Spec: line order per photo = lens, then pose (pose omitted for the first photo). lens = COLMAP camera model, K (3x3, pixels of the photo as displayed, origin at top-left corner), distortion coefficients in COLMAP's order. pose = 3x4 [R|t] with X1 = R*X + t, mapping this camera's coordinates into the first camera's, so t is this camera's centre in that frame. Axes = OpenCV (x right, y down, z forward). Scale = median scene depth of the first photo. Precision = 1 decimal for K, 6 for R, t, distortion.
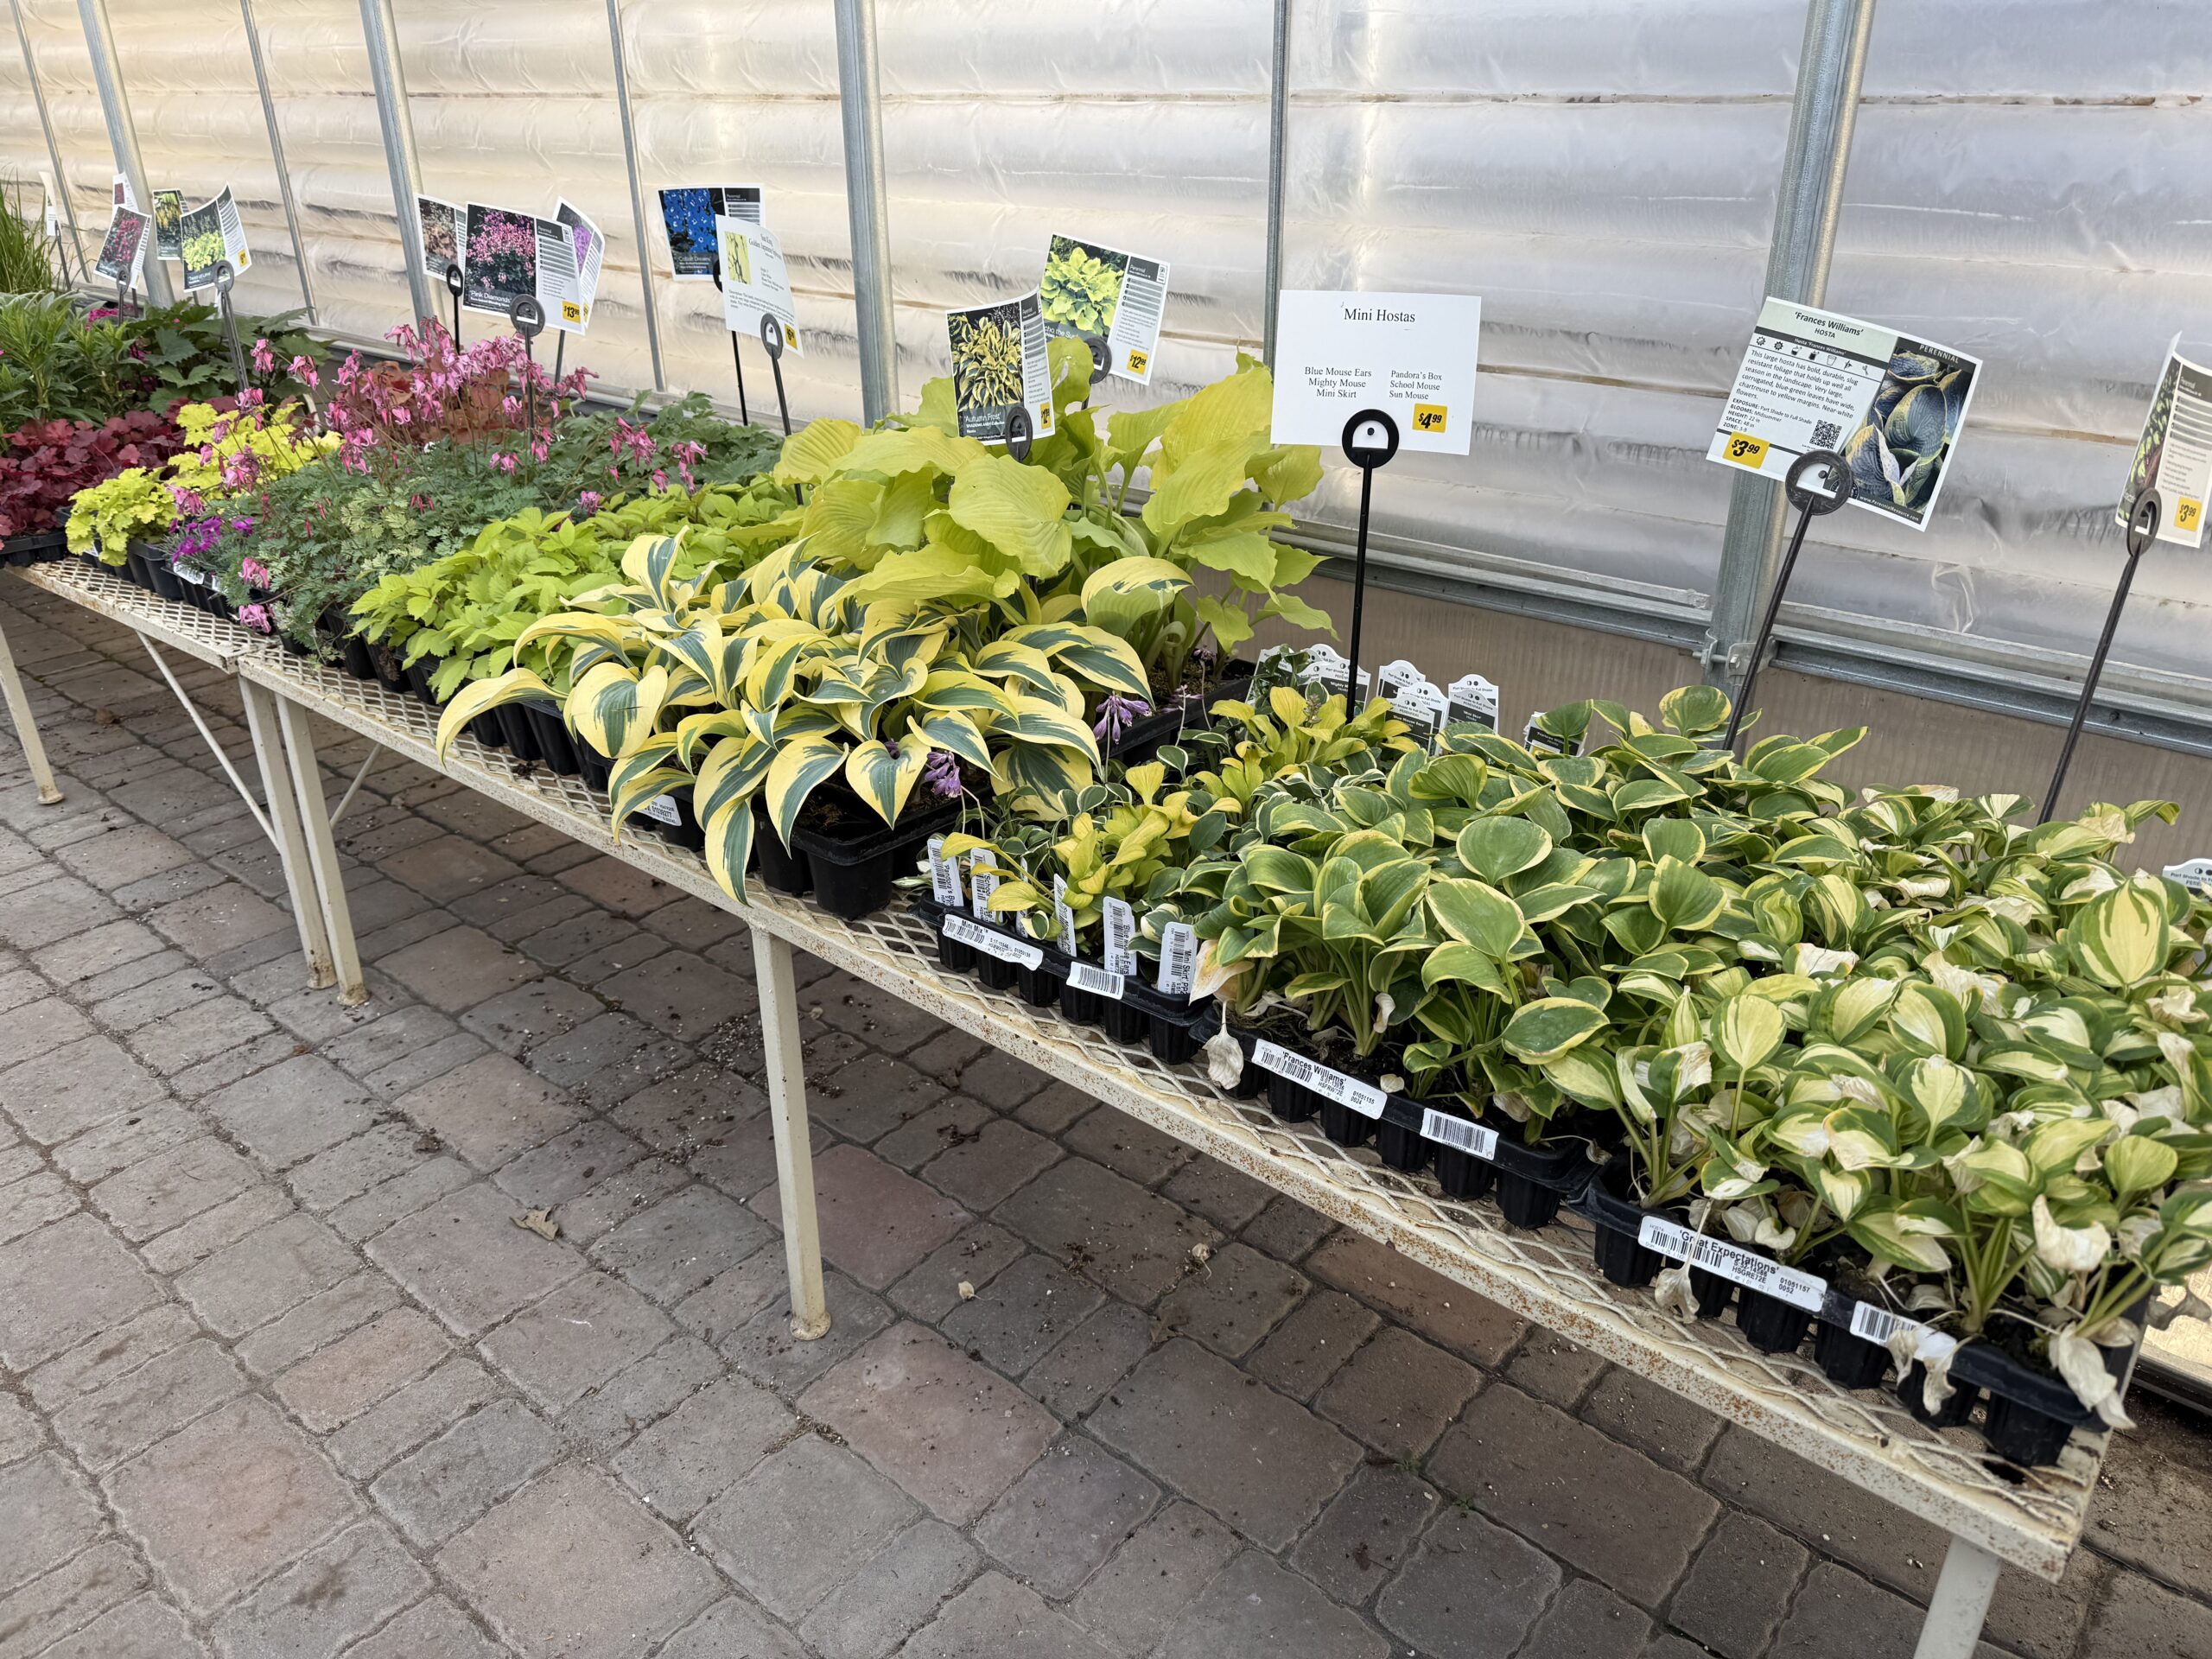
lens RADIAL K [[1585.8, 0, 1106.0], [0, 1585.8, 829.5], [0, 0, 1]] dist [-0.004875, -0.003523]
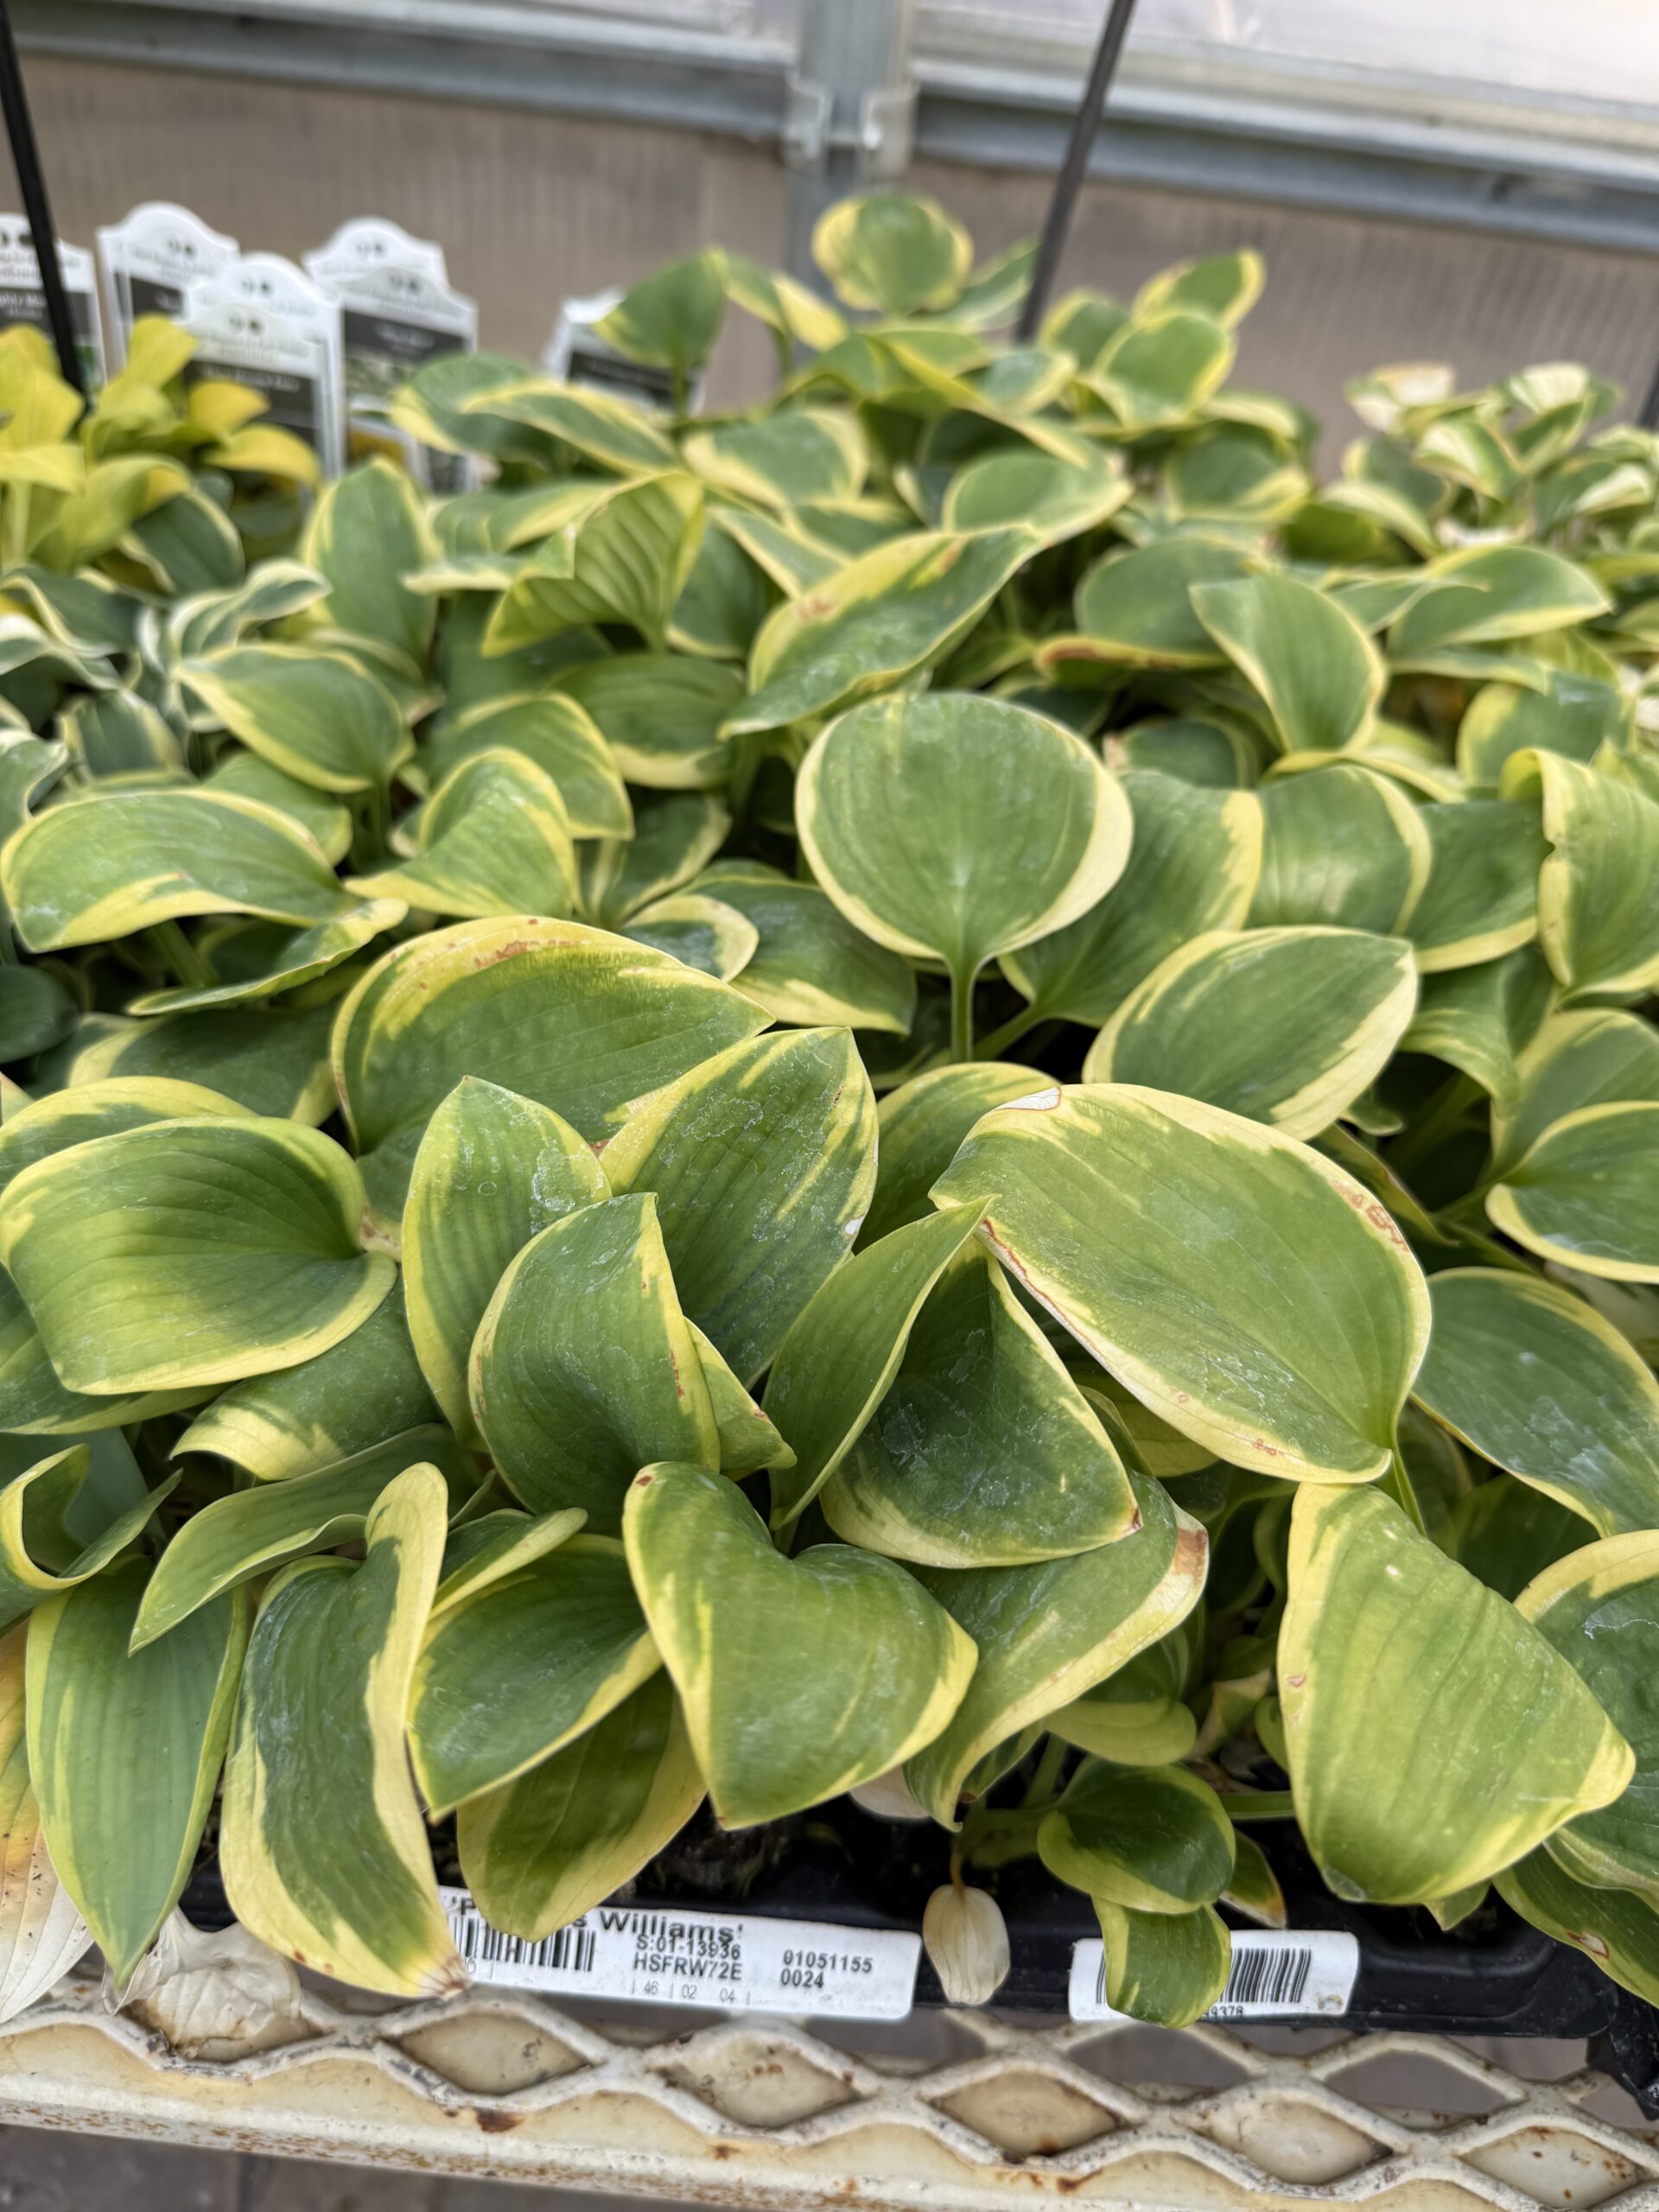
lens RADIAL K [[1585.8, 0, 829.5], [0, 1585.8, 1106.0], [0, 0, 1]] dist [-0.004875, -0.003523]
pose [[0.805483, -0.359371, 0.471222, 0.055494], [0.161236, 0.898051, 0.409277, -0.039116], [-0.570263, -0.253688, 0.781308, 0.508007]]
